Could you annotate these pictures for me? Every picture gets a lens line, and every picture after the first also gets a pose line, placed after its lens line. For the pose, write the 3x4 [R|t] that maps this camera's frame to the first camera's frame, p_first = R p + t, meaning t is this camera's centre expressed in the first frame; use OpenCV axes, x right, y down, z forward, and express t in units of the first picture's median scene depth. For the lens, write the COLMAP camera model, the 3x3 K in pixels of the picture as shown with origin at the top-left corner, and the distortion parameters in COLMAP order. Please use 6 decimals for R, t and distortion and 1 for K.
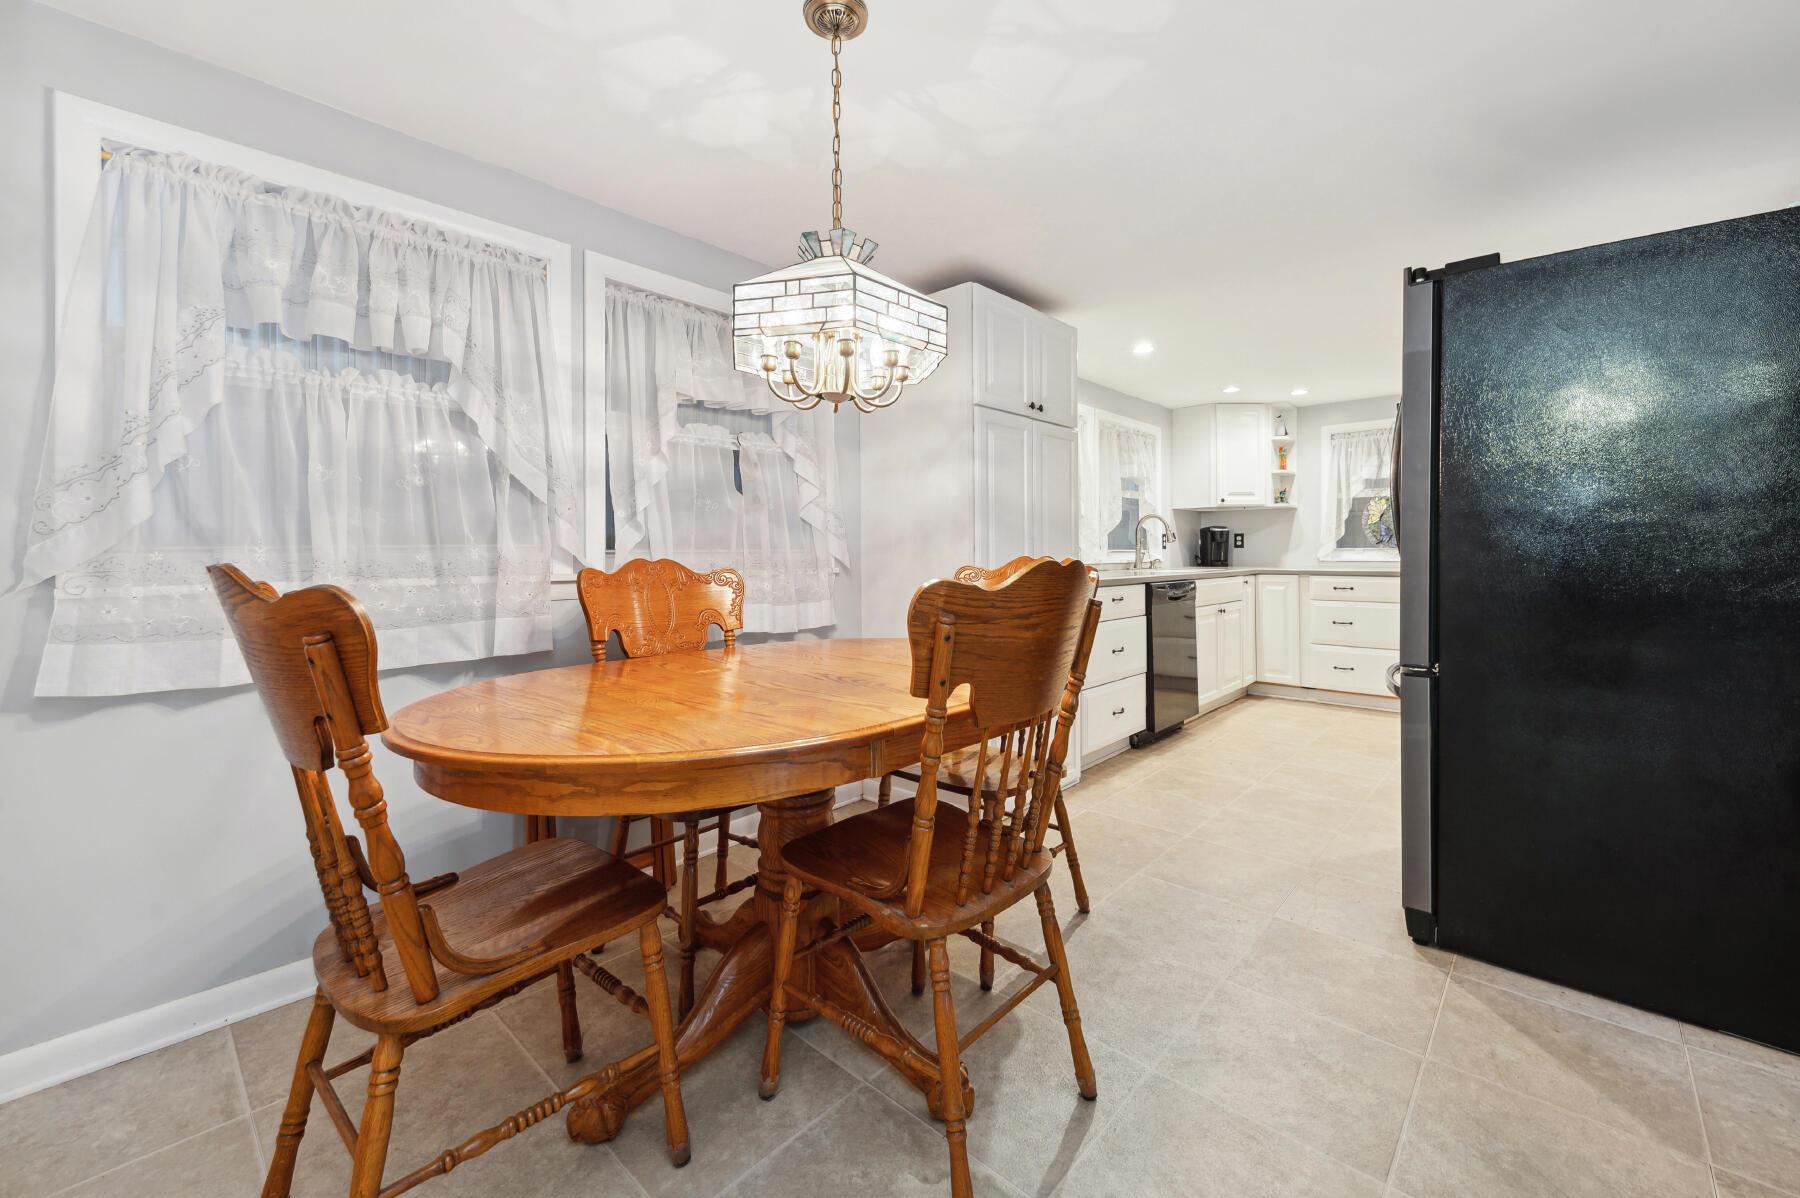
lens RADIAL K [[722.5, 0, 937.4], [0, 722.5, 561.4], [0, 0, 1]] dist [-0.000057, 0.000010]
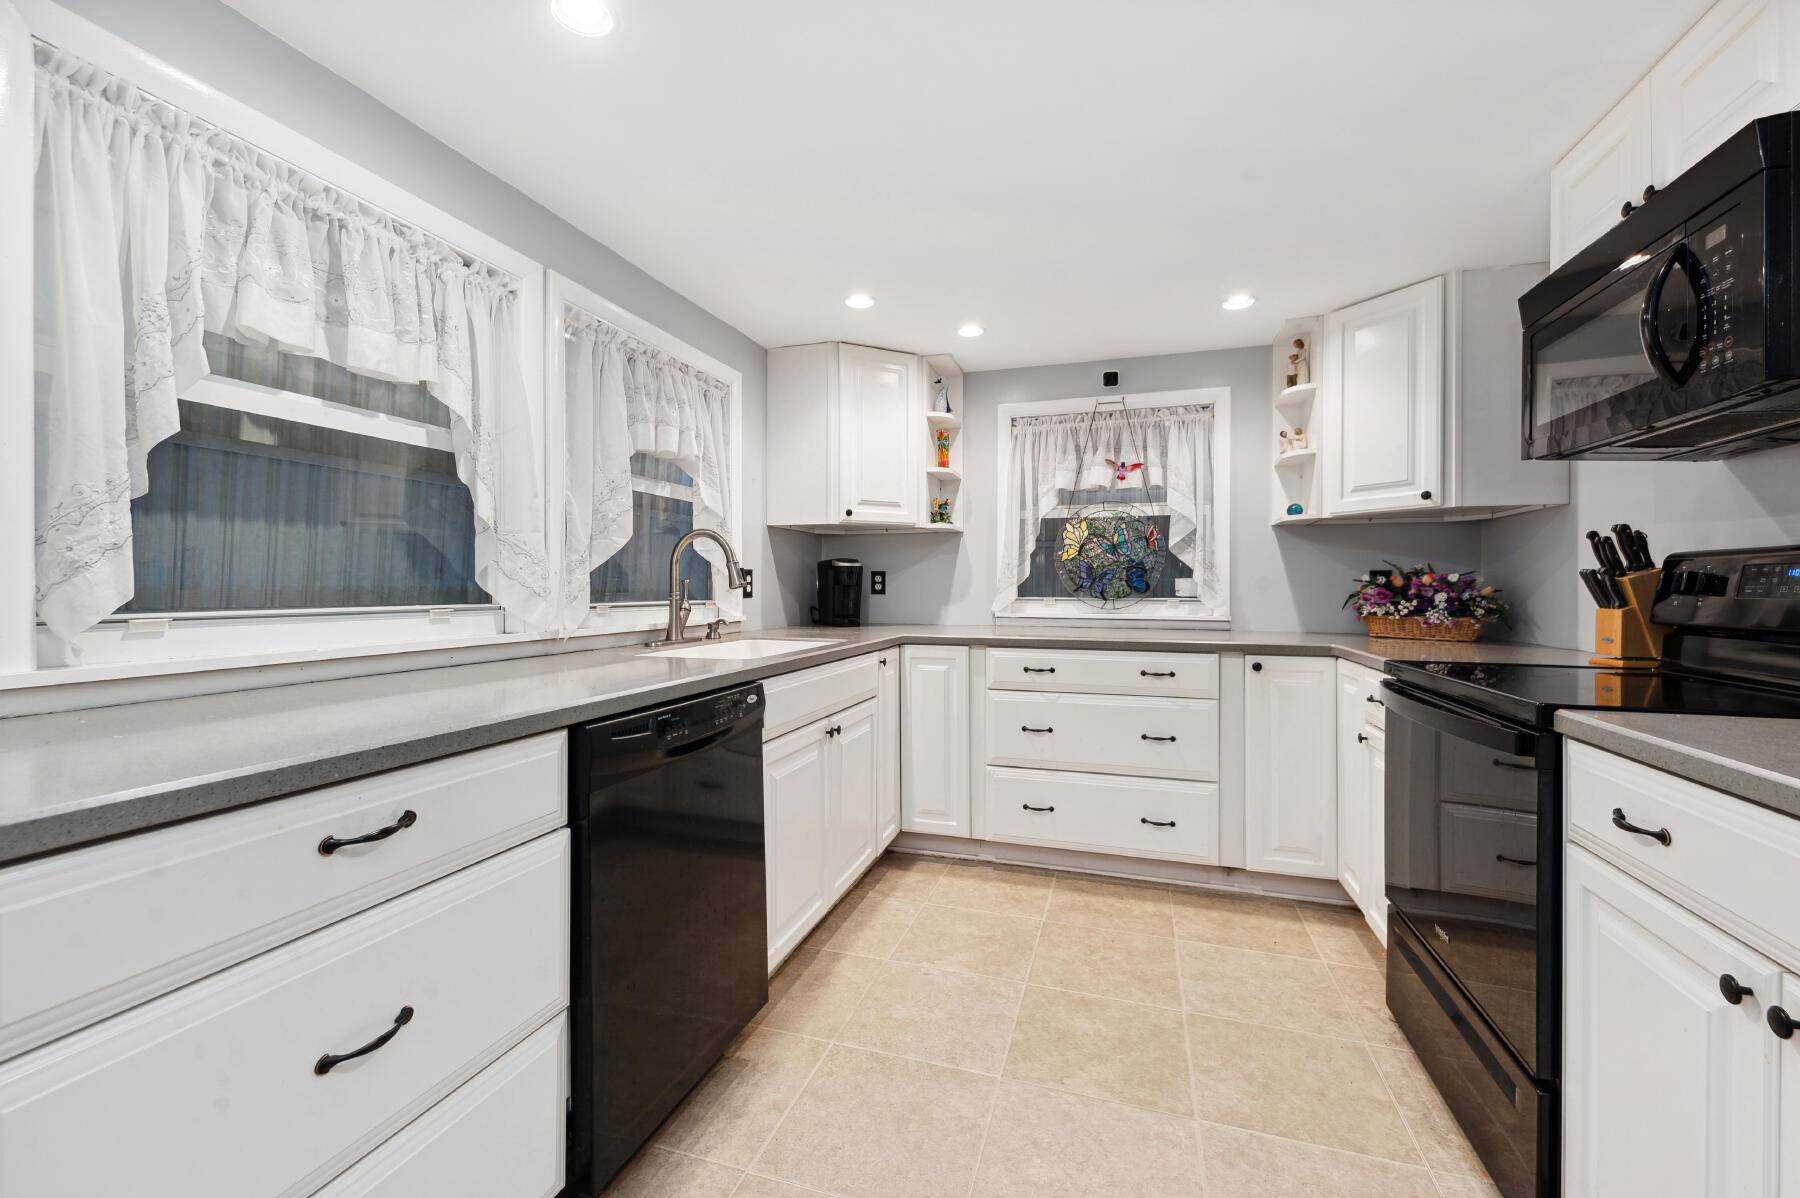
lens RADIAL K [[749.8, 0, 900.1], [0, 749.8, 594.1], [0, 0, 1]] dist [-0.000454, -0.000005]
pose [[0.921923, 0.002904, 0.387362, 0.202714], [-0.002851, 0.999996, -0.000712, -0.020210], [-0.387363, -0.000447, 0.921927, 0.436822]]
